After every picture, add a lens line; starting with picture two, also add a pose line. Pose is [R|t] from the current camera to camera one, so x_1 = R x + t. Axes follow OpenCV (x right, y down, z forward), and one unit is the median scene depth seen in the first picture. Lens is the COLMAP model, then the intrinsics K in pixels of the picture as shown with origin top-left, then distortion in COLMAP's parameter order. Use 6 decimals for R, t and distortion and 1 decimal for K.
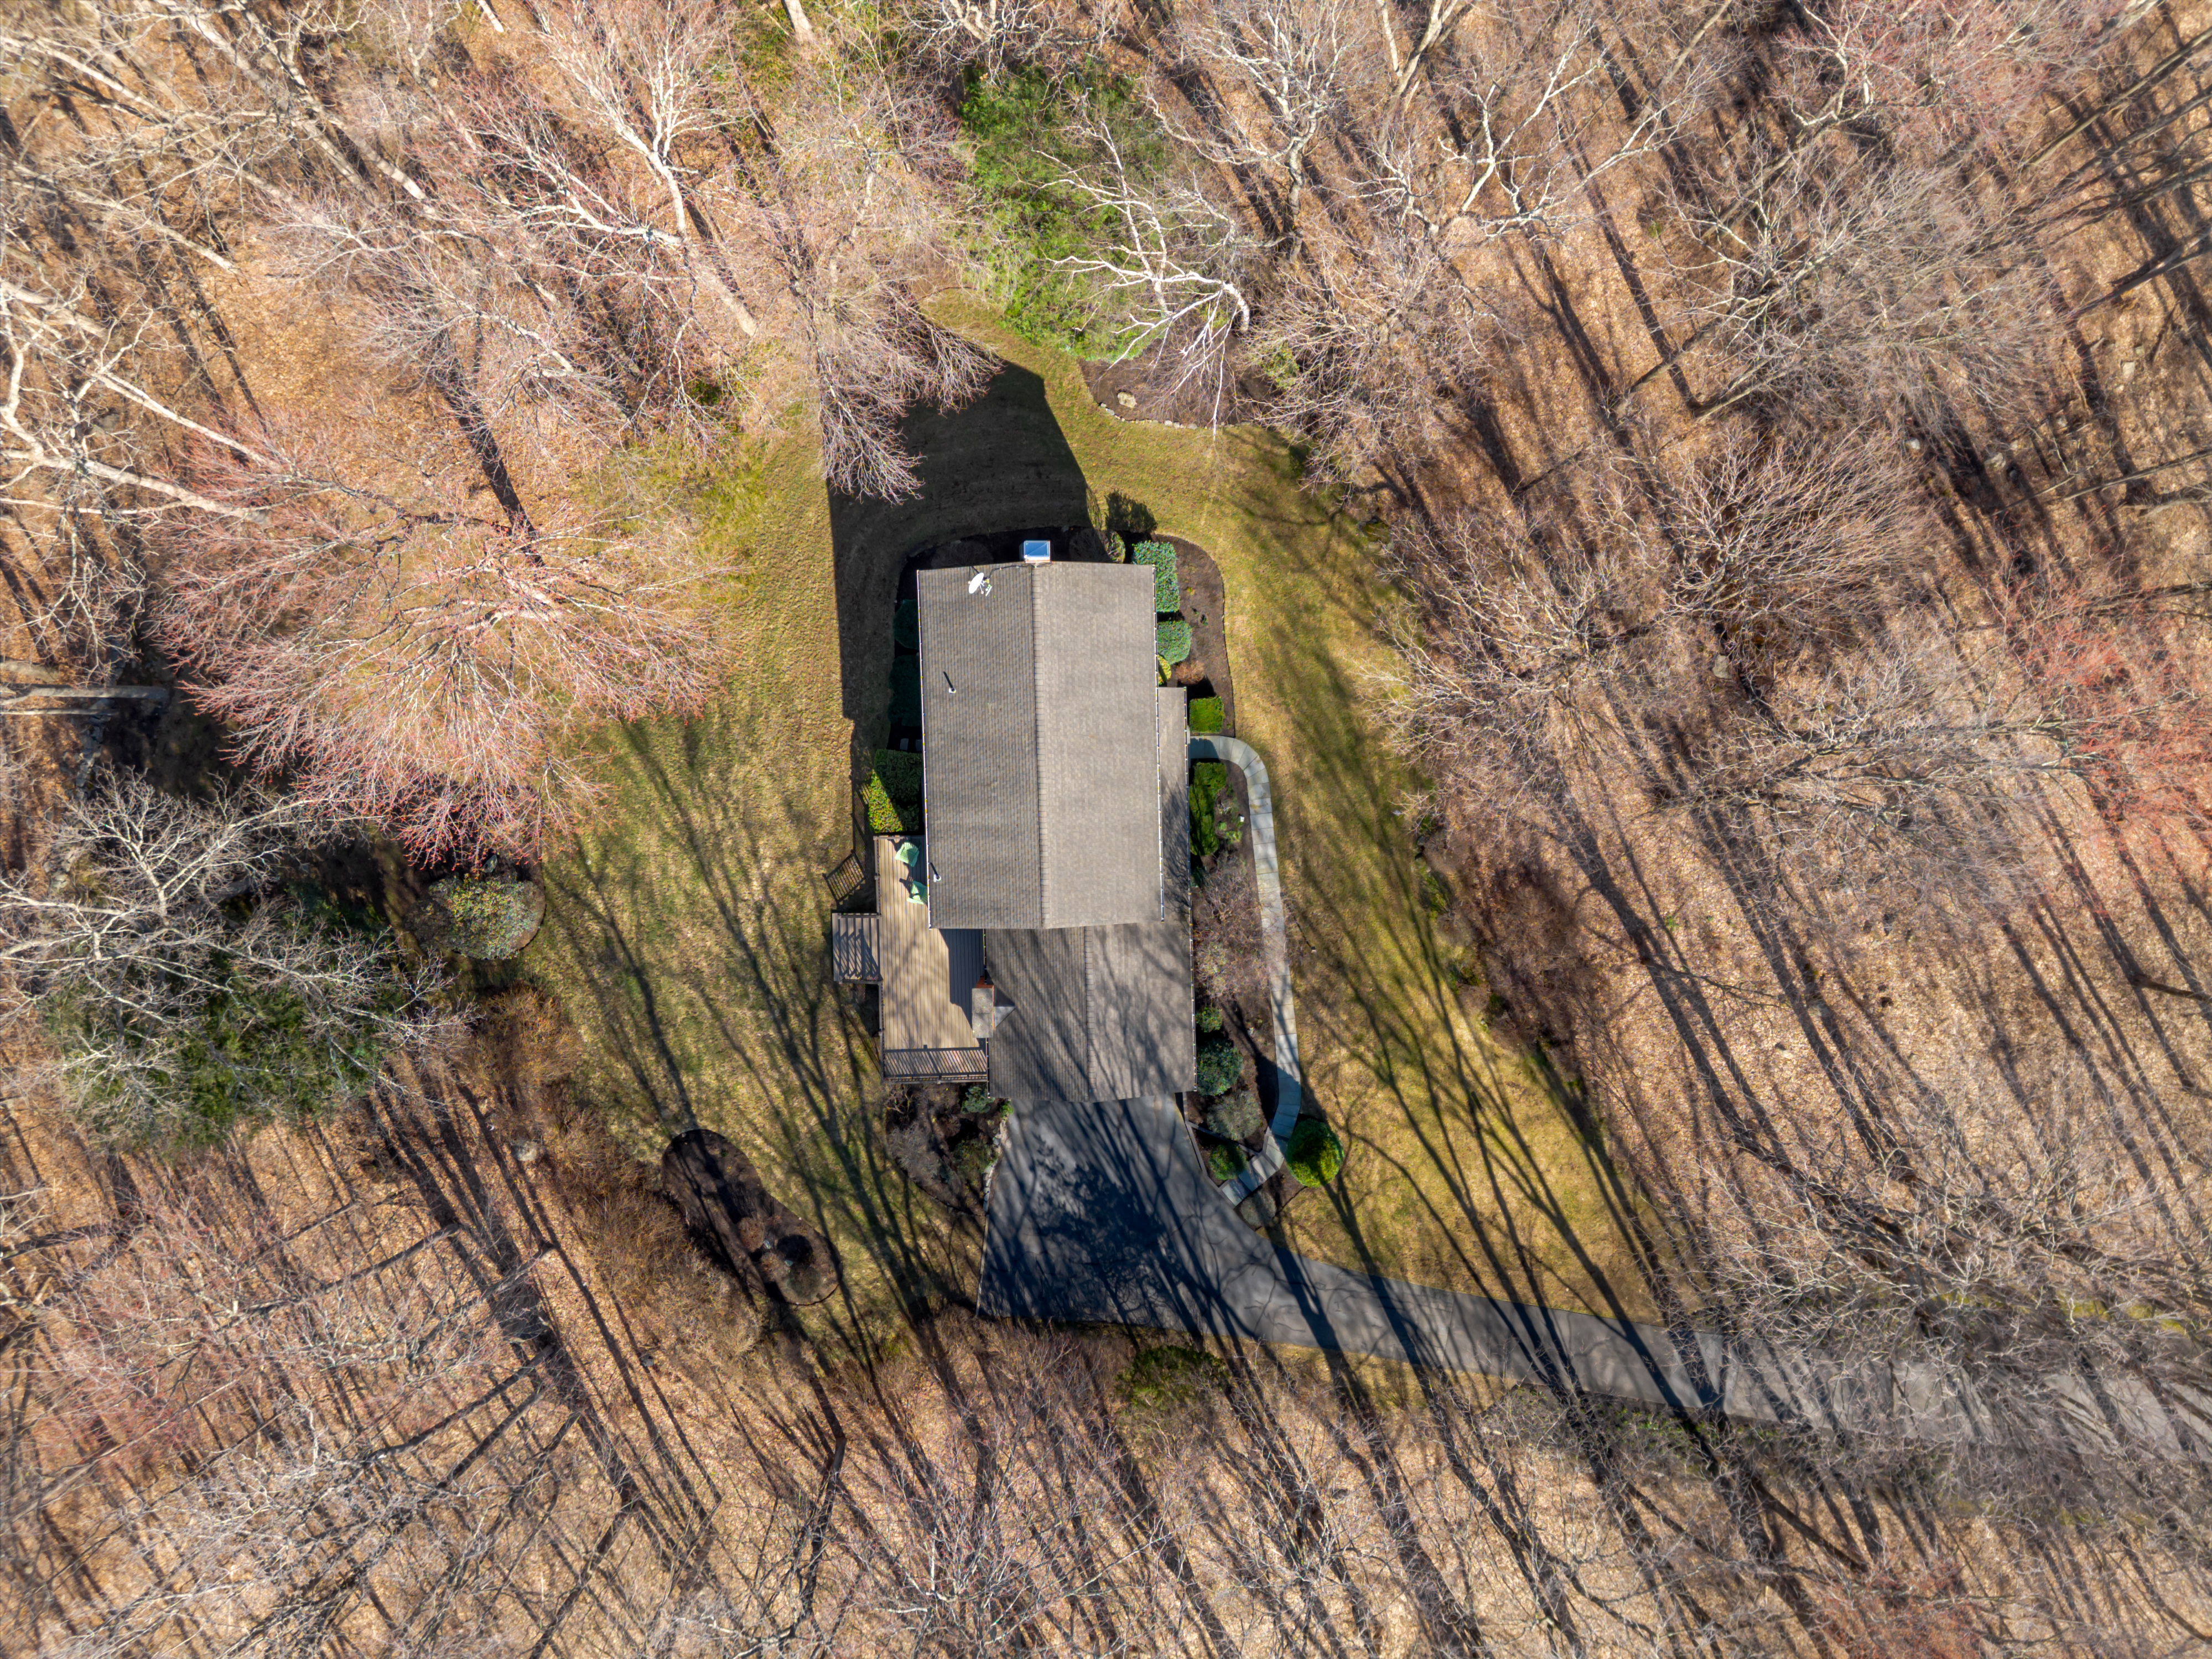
lens RADIAL K [[1554.7, 0, 1108.5], [0, 1554.7, 815.5], [0, 0, 1]] dist [0.012182, 0.000168]
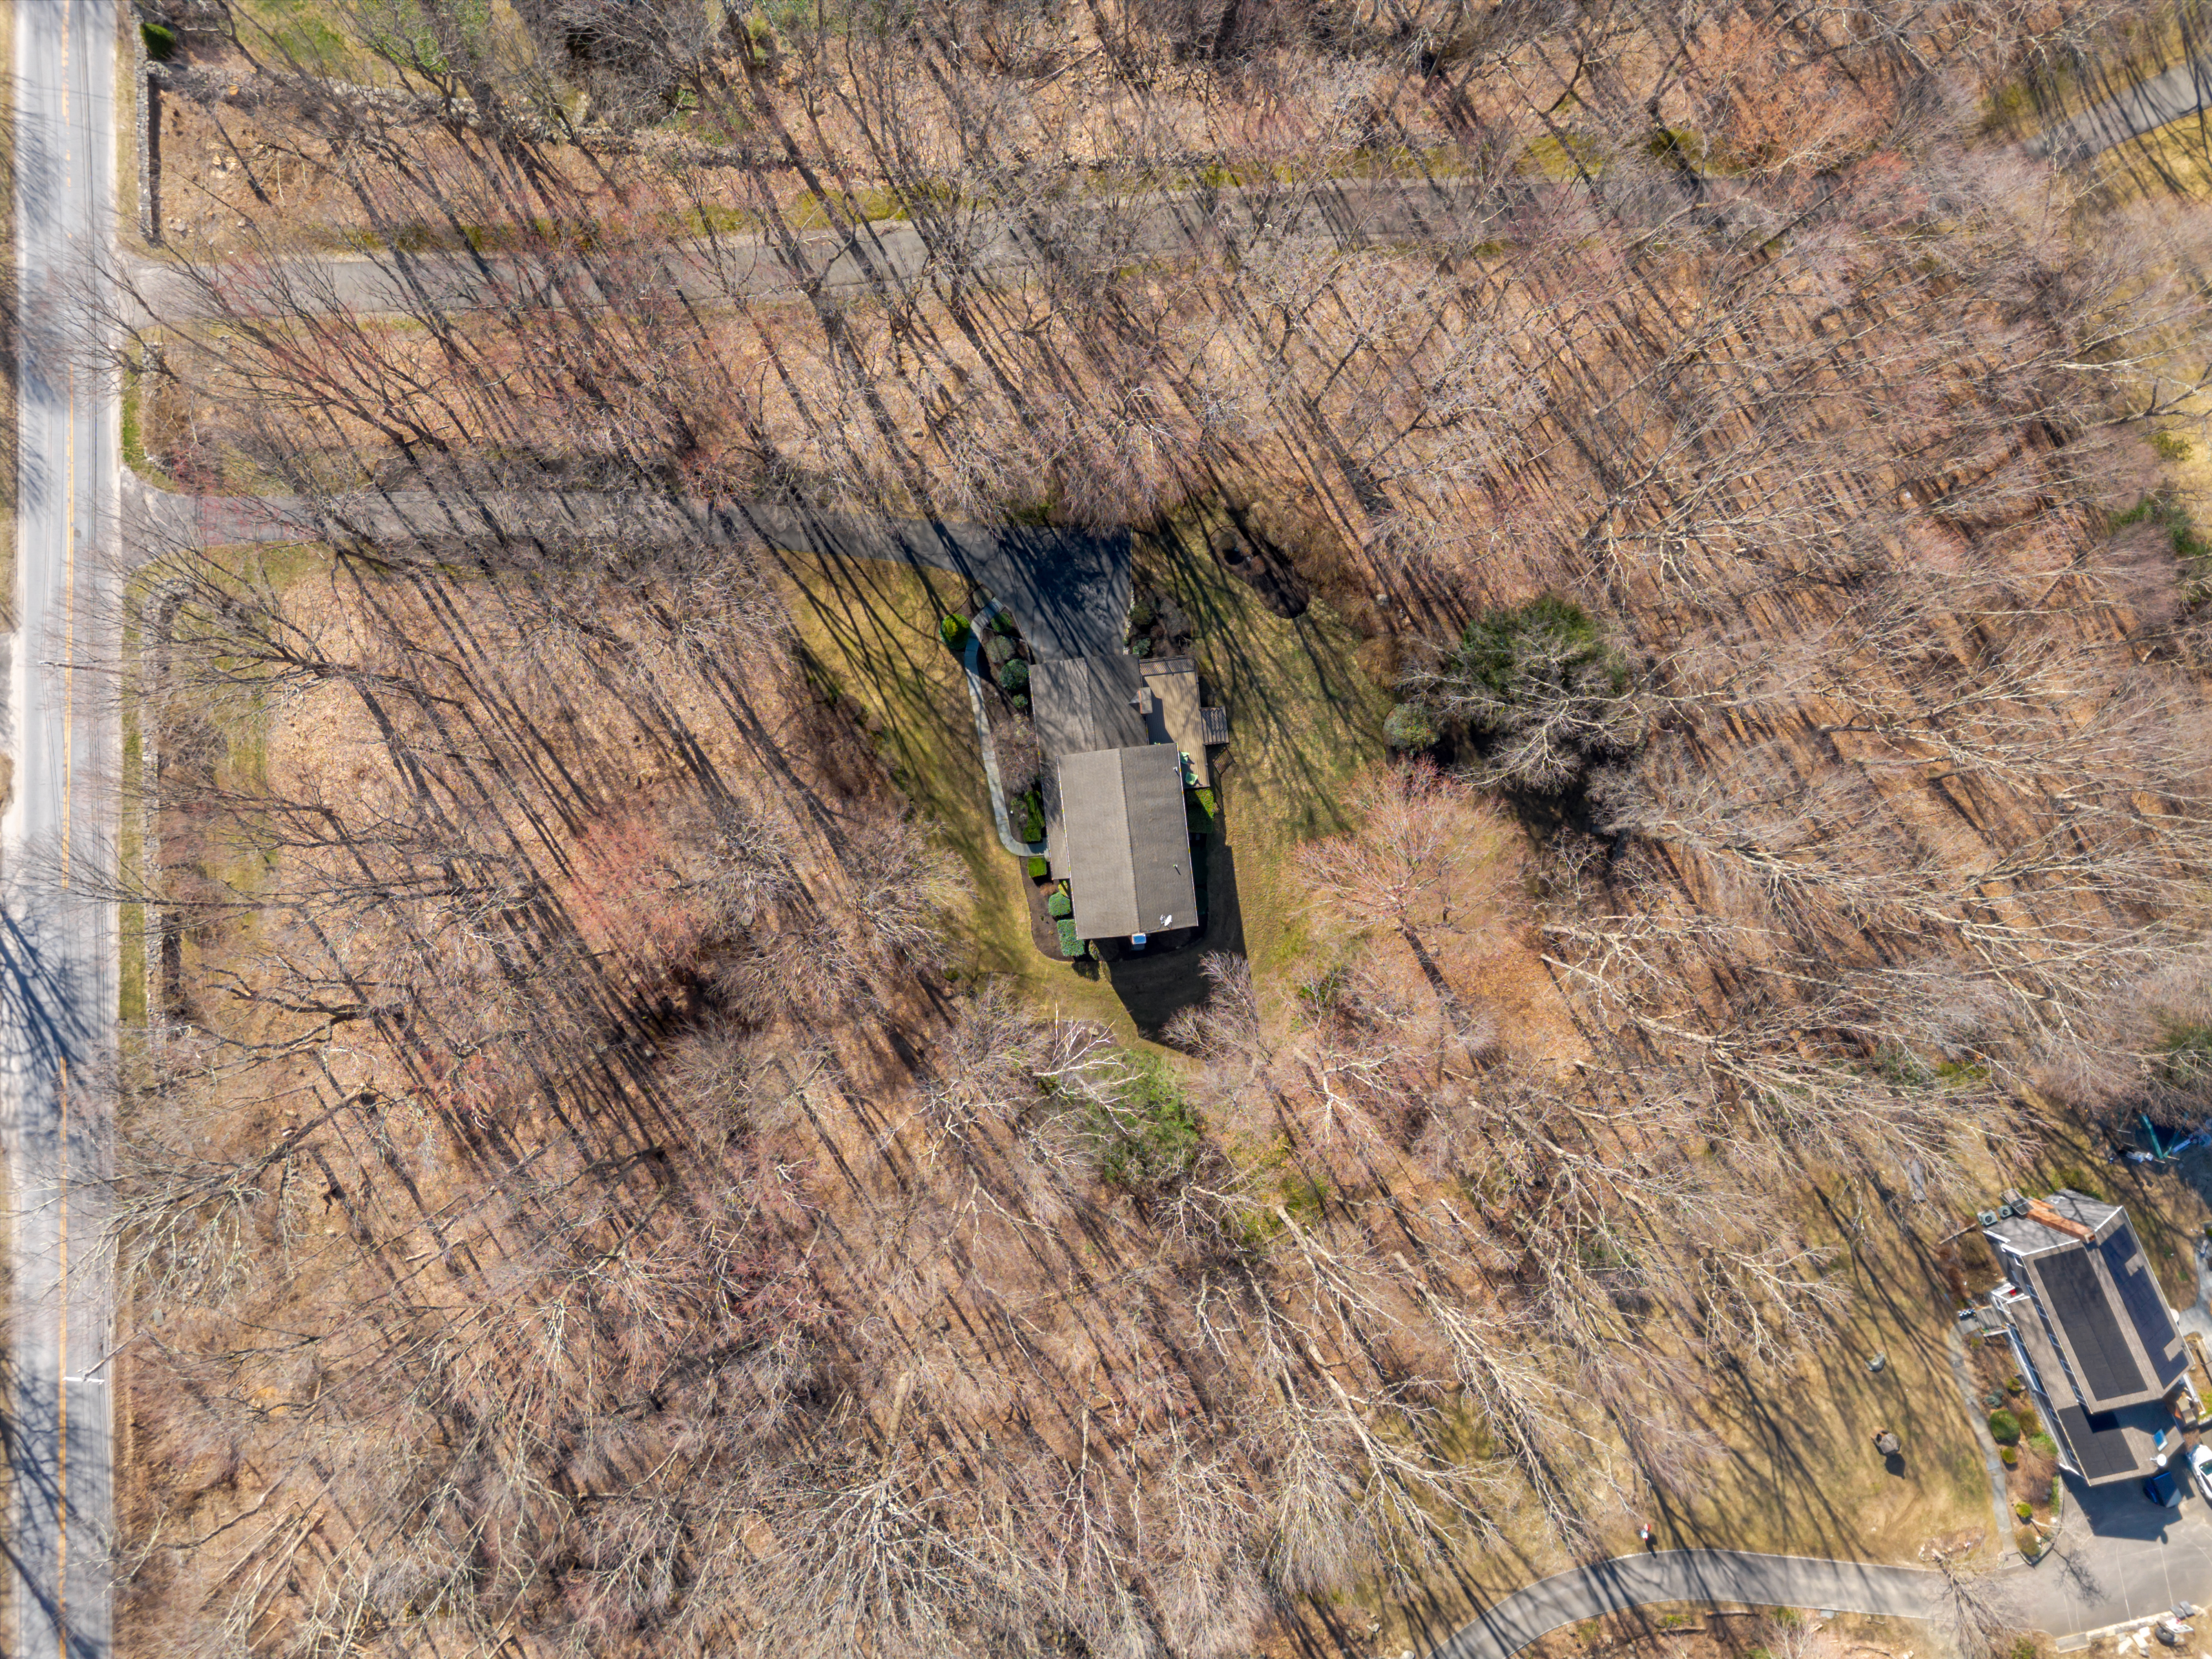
lens RADIAL K [[1554.7, 0, 1108.5], [0, 1554.7, 815.5], [0, 0, 1]] dist [0.012182, 0.000168]
pose [[-0.993653, 0.084817, -0.073896, 0.108588], [-0.082569, -0.996040, -0.032971, 0.046705], [-0.076400, -0.026660, 0.996721, -0.829433]]
